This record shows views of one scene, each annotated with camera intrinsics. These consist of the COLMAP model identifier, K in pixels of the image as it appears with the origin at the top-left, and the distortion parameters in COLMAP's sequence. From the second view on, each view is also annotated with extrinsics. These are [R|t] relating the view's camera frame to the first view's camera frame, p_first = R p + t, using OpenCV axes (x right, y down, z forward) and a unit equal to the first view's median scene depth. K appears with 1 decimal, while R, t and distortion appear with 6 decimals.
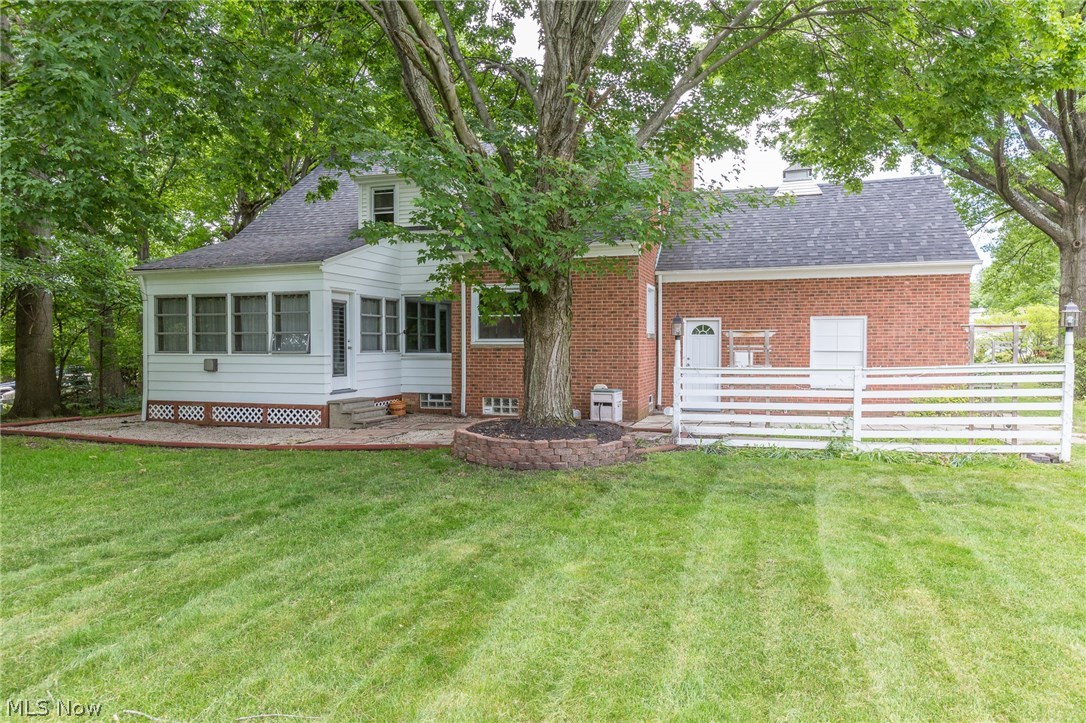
lens RADIAL K [[715.4, 0, 543.1], [0, 715.4, 361.6], [0, 0, 1]] dist [-0.004300, -0.001396]
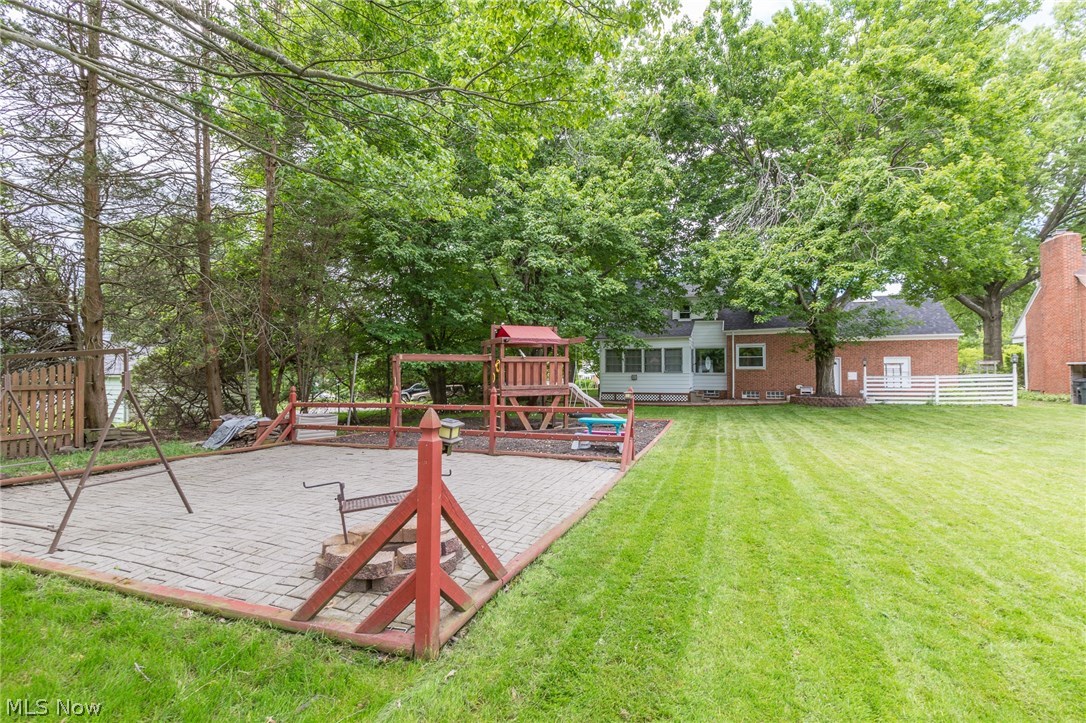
lens RADIAL K [[499.2, 0, 541.9], [0, 499.2, 362.7], [0, 0, 1]] dist [0.000968, 0.000101]
pose [[0.998078, -0.002402, -0.061925, -0.673623], [-0.000137, 0.999161, -0.040951, 0.024965], [0.061972, 0.040881, 0.997240, -0.737341]]
